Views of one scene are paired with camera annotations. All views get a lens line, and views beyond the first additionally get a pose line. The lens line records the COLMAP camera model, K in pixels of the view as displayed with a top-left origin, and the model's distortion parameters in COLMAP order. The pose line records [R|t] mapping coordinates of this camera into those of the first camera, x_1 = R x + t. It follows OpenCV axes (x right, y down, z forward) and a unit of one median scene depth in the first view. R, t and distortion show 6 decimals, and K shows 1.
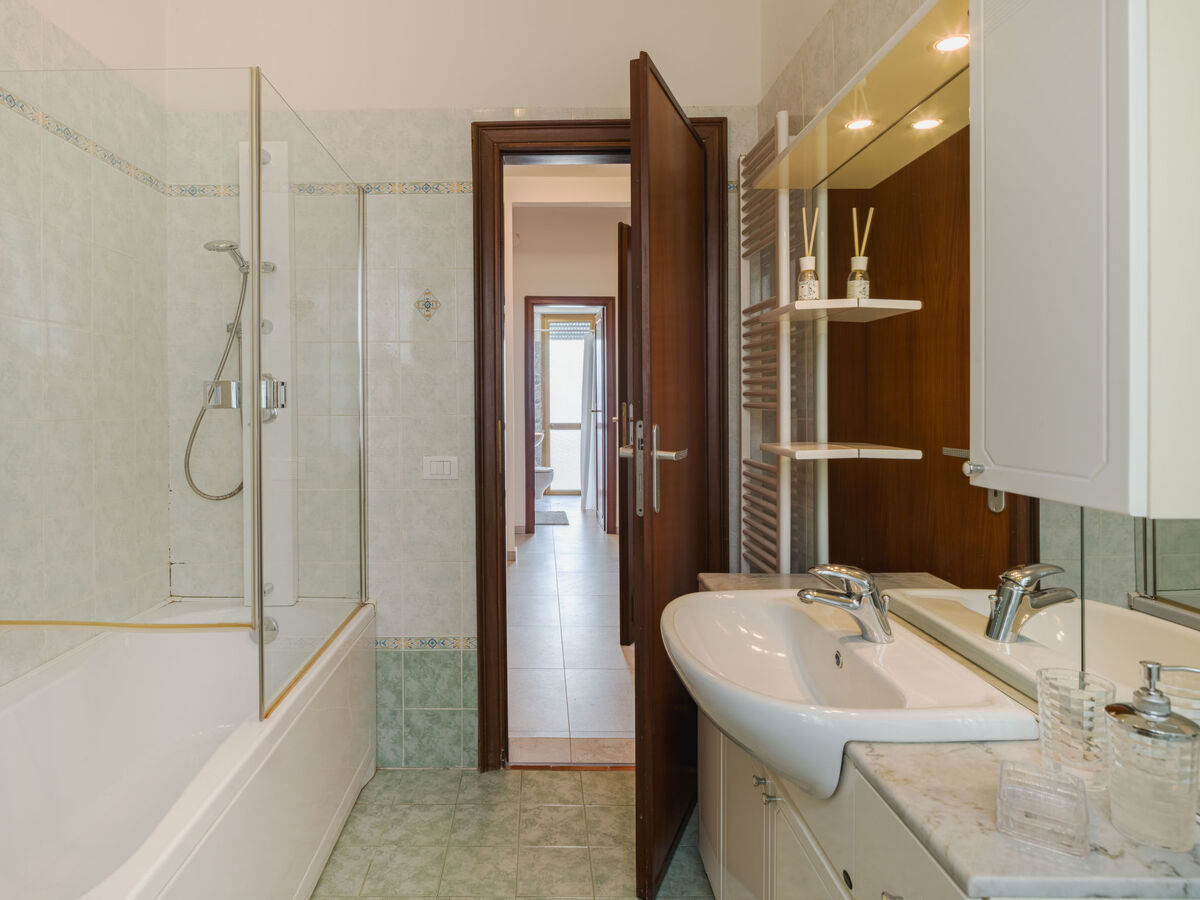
lens RADIAL K [[712.0, 0, 600.0], [0, 712.0, 470.5], [0, 0, 1]] dist [-0.000341, -0.000168]
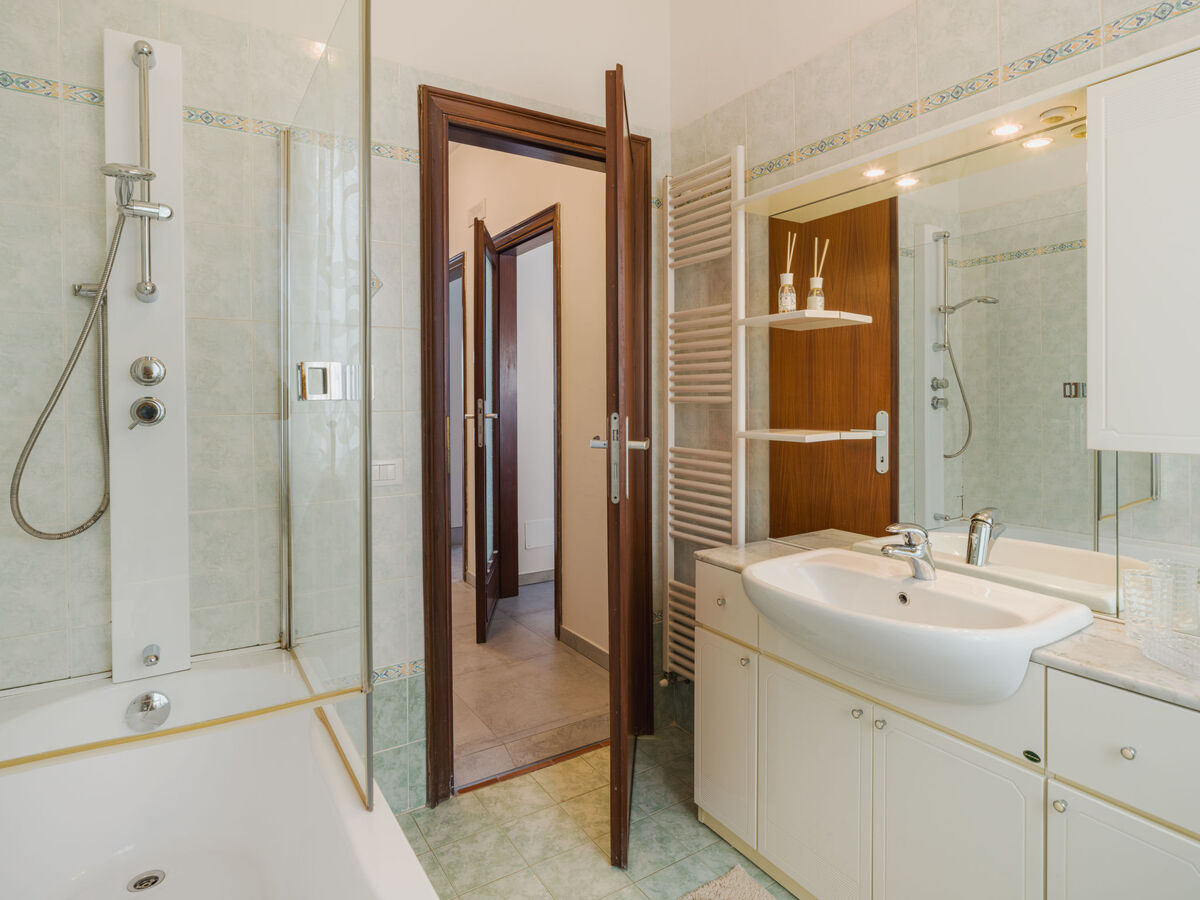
lens RADIAL K [[660.3, 0, 600.0], [0, 660.3, 456.0], [0, 0, 1]] dist [-0.004917, -0.000884]
pose [[0.842281, -0.048903, 0.536816, -0.454571], [0.055993, 0.998426, 0.003100, -0.011482], [-0.536123, 0.027447, 0.843693, 0.189177]]
